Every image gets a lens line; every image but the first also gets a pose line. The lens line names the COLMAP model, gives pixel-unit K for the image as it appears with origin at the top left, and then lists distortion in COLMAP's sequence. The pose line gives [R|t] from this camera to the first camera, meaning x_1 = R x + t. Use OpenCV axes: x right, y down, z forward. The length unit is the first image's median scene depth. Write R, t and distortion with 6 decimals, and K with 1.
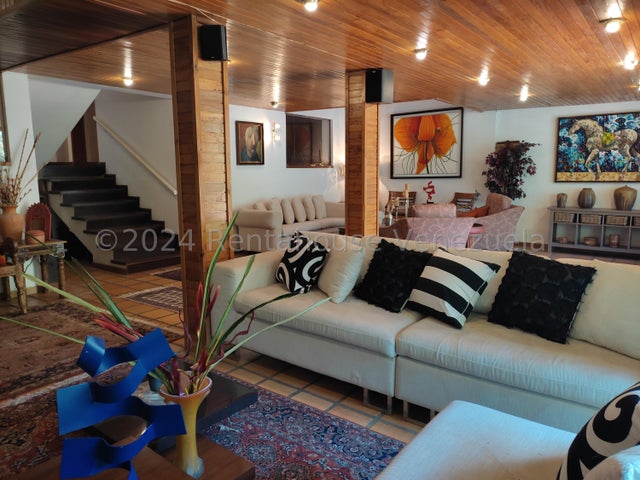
lens RADIAL K [[476.7, 0, 321.2], [0, 476.7, 239.6], [0, 0, 1]] dist [0.010823, 0.001029]
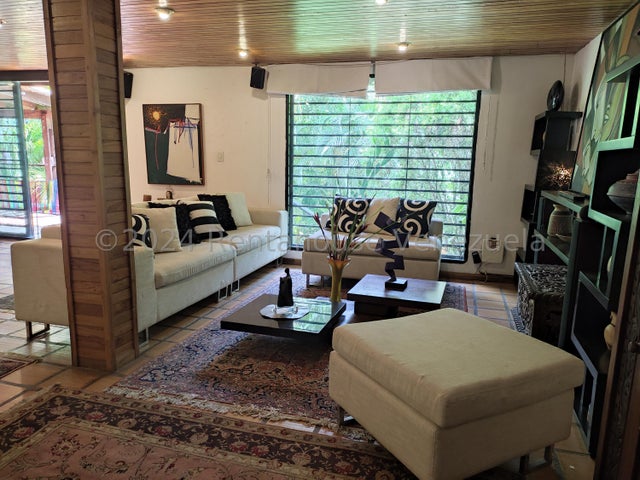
lens RADIAL K [[476.7, 0, 320.9], [0, 476.7, 241.8], [0, 0, 1]] dist [0.010823, 0.001029]
pose [[-0.335002, -0.170926, 0.926584, -1.300724], [0.132258, 0.965141, 0.225856, -0.132616], [-0.932889, 0.198210, -0.300718, 1.035794]]
